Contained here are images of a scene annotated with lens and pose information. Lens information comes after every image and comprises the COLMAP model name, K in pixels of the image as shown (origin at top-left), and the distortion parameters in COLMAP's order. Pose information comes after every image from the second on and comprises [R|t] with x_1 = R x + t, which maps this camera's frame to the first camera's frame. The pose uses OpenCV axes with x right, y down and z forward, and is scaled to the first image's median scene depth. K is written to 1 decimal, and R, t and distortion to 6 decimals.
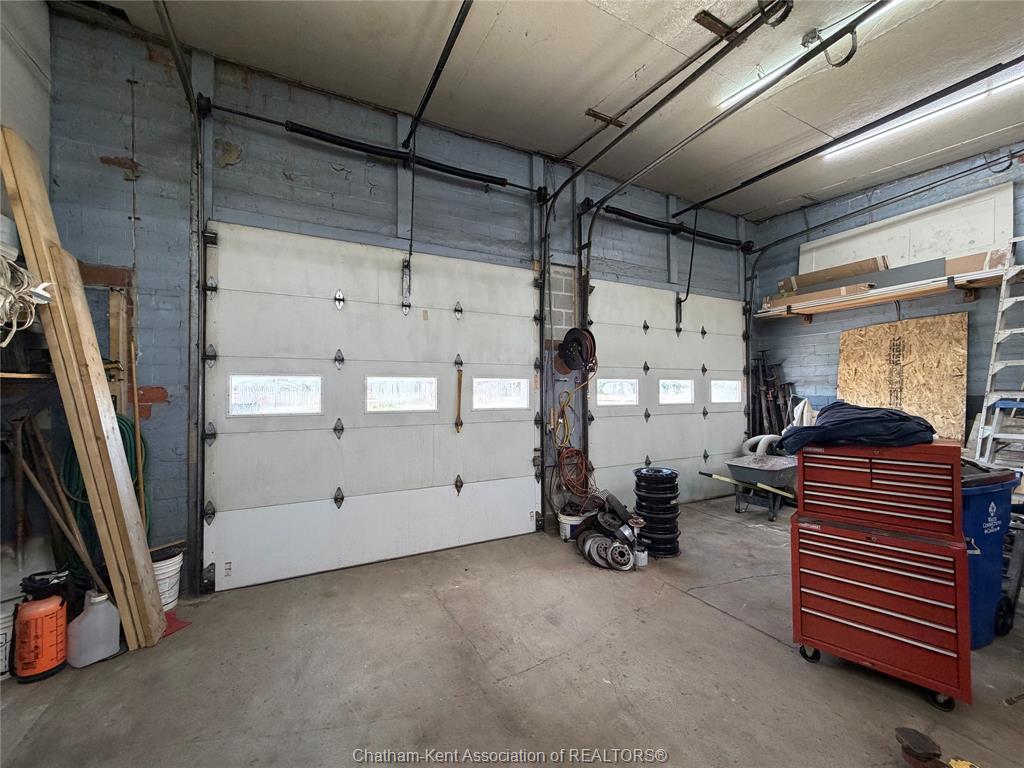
lens RADIAL K [[407.8, 0, 513.3], [0, 407.8, 388.2], [0, 0, 1]] dist [0.002166, -0.000473]
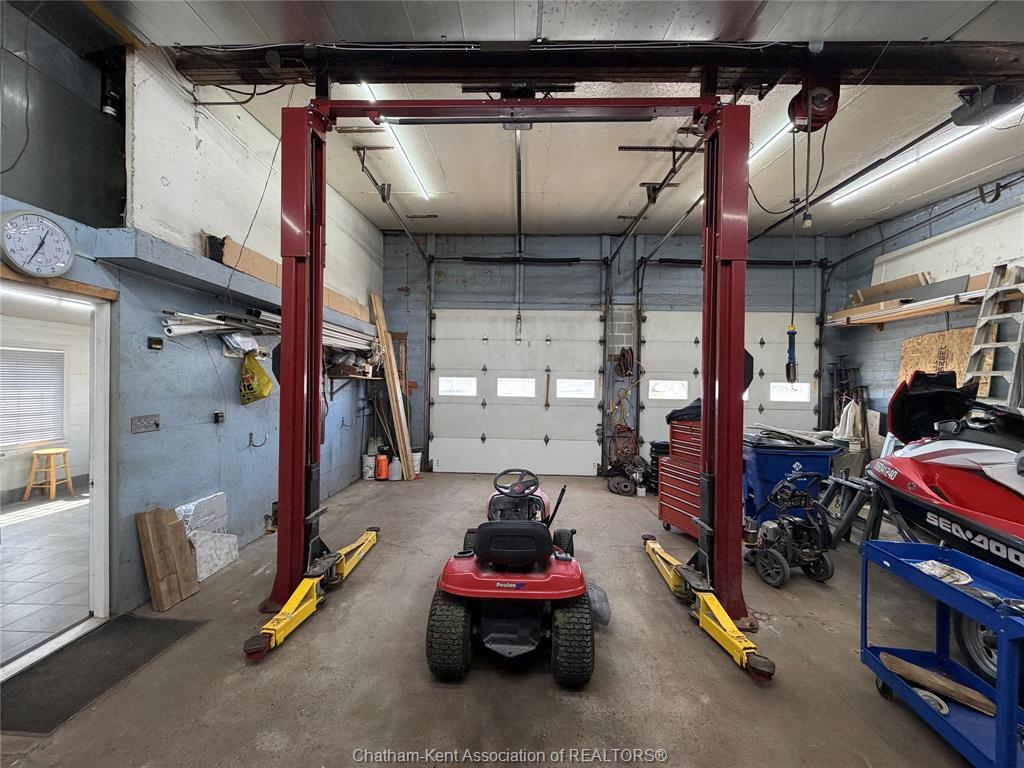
lens RADIAL K [[407.8, 0, 516.5], [0, 407.8, 393.3], [0, 0, 1]] dist [0.002166, -0.000473]
pose [[0.879864, 0.031464, -0.474183, 0.552073], [-0.017674, 0.999282, 0.033511, -0.019479], [0.474897, -0.021104, 0.879788, -0.572140]]
